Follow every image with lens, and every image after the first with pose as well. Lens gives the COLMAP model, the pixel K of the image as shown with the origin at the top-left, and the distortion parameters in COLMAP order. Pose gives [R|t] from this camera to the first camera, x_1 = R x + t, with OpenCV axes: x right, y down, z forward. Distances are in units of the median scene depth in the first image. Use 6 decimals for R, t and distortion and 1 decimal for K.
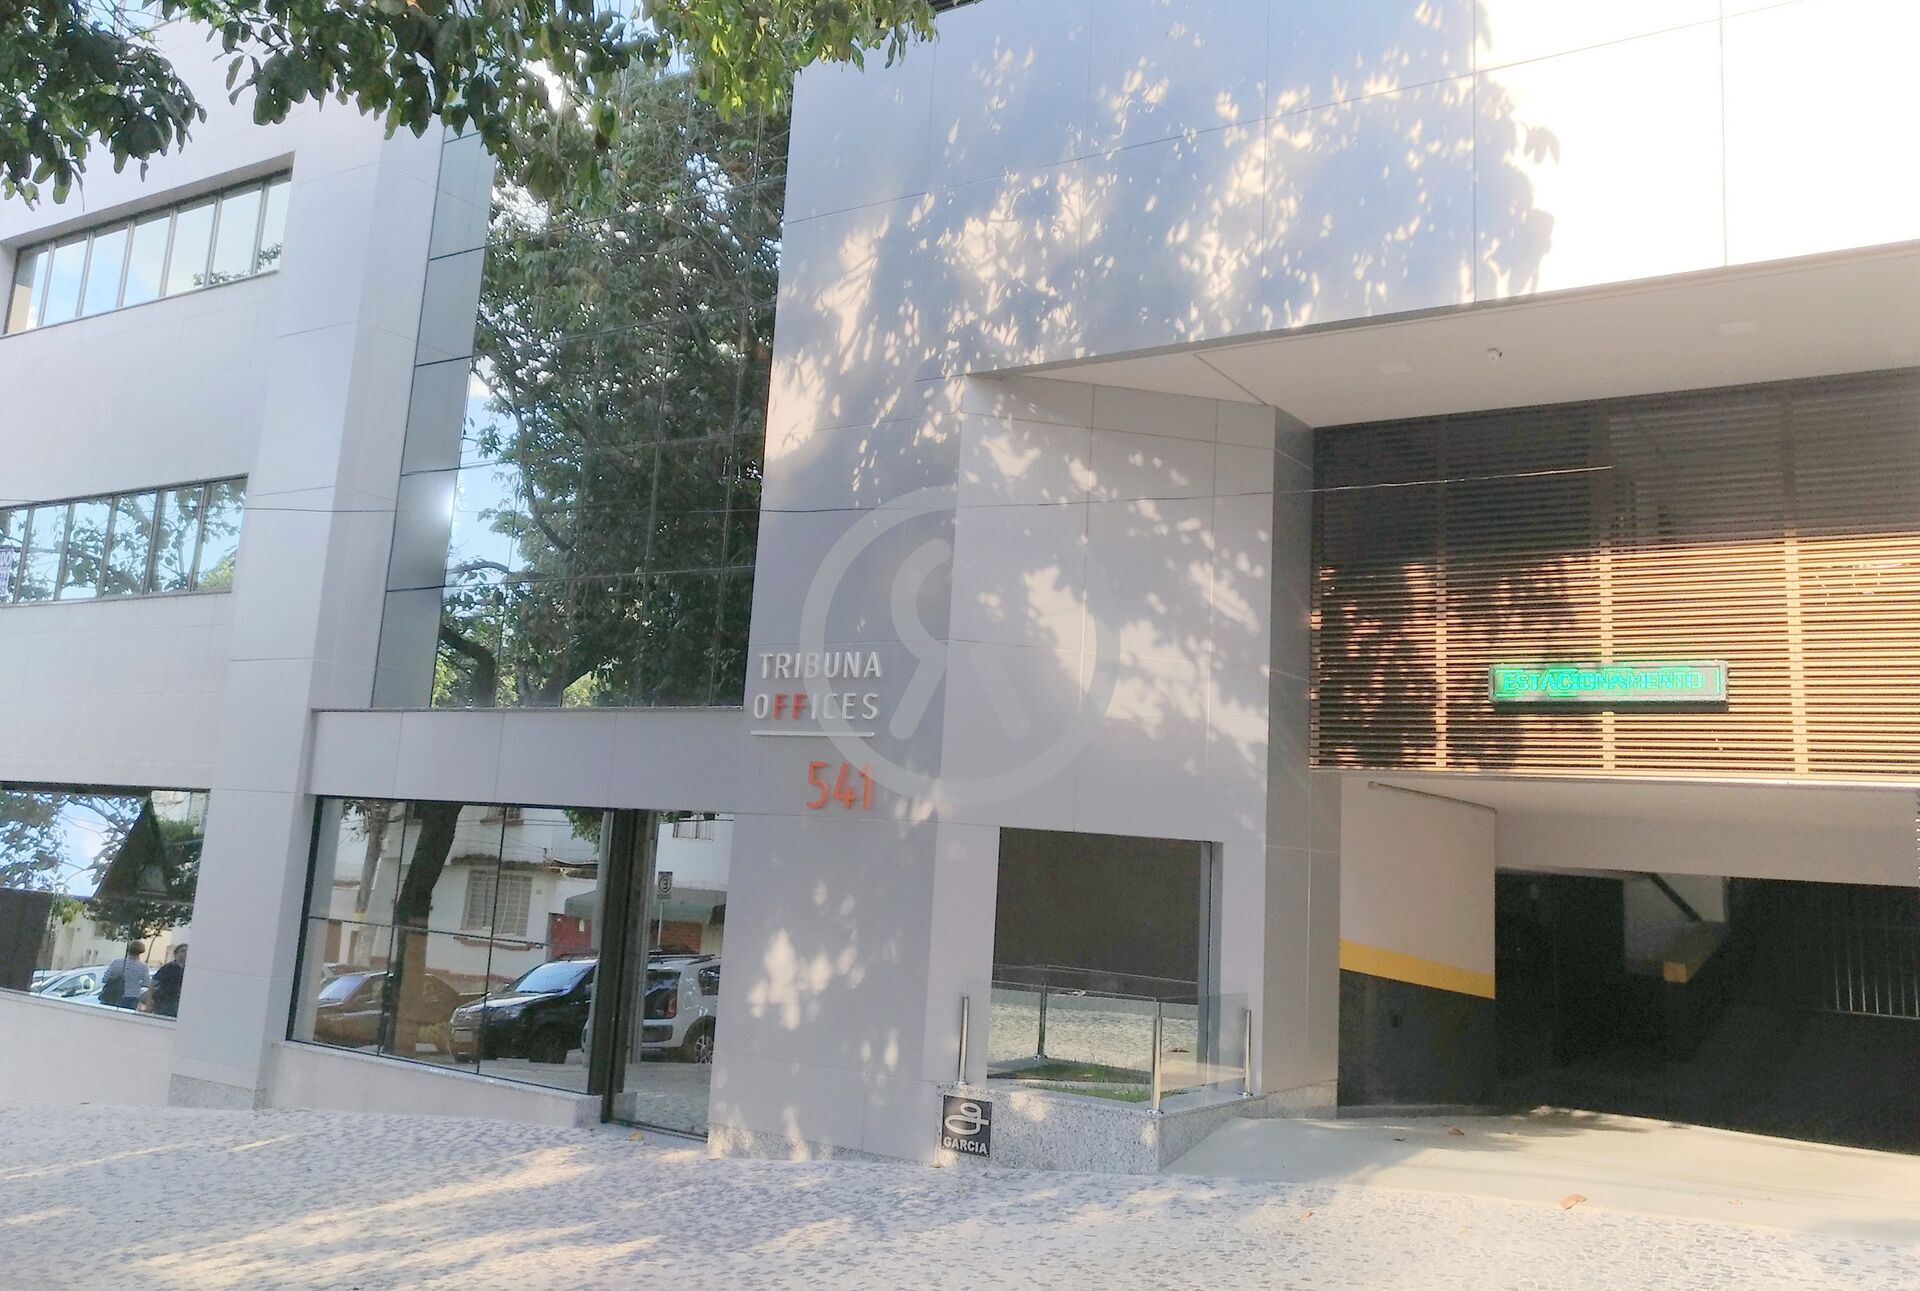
lens RADIAL K [[1444.0, 0, 959.7], [0, 1444.0, 660.4], [0, 0, 1]] dist [0.036560, -0.001817]
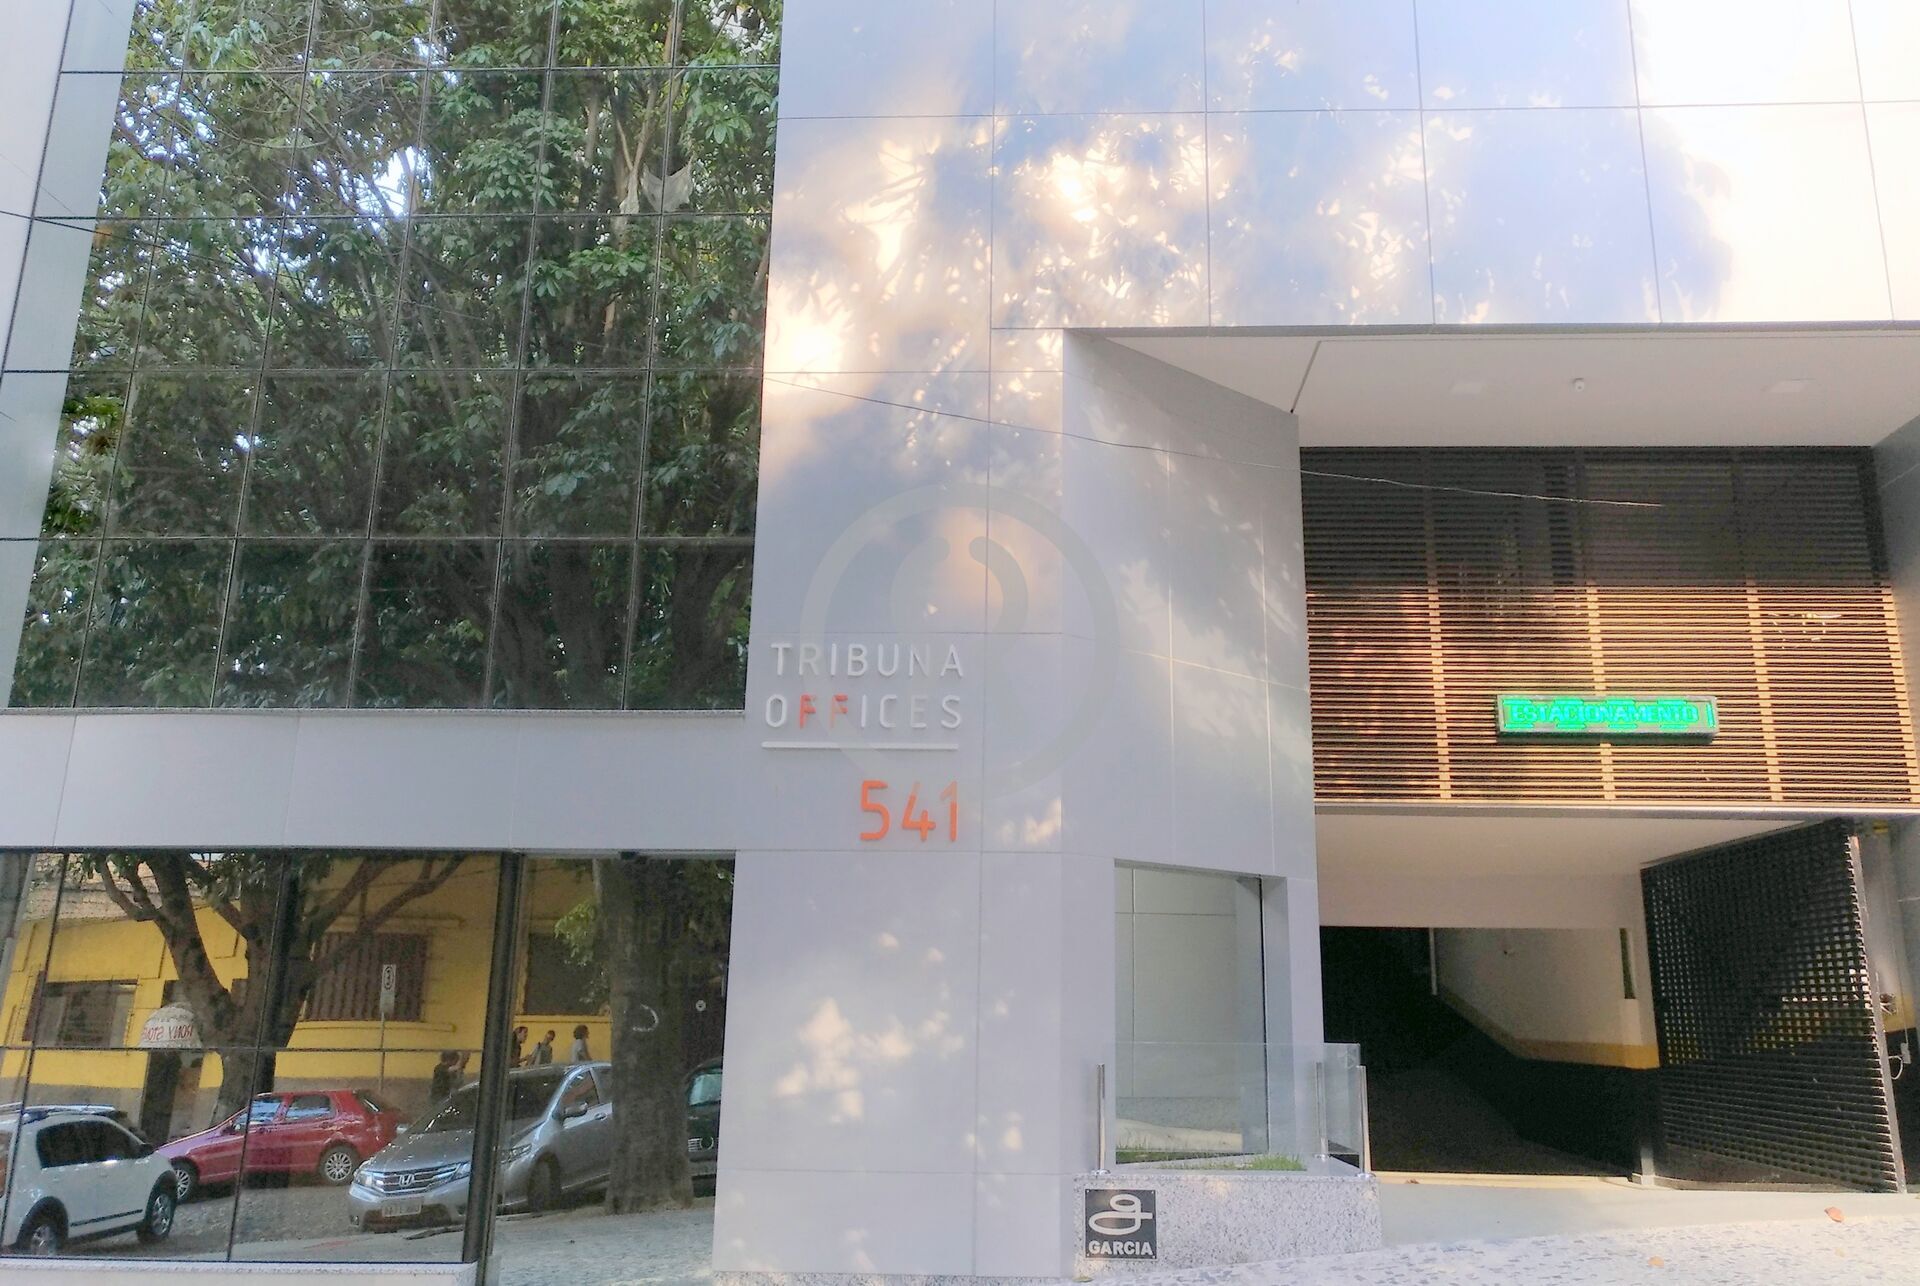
lens RADIAL K [[1540.0, 0, 960.0], [0, 1540.0, 643.0], [0, 0, 1]] dist [-0.000082, 0.068920]
pose [[0.883724, 0.062036, 0.463878, -0.462608], [-0.025734, 0.996117, -0.084189, 0.066819], [-0.467300, 0.062463, 0.881890, 0.240843]]
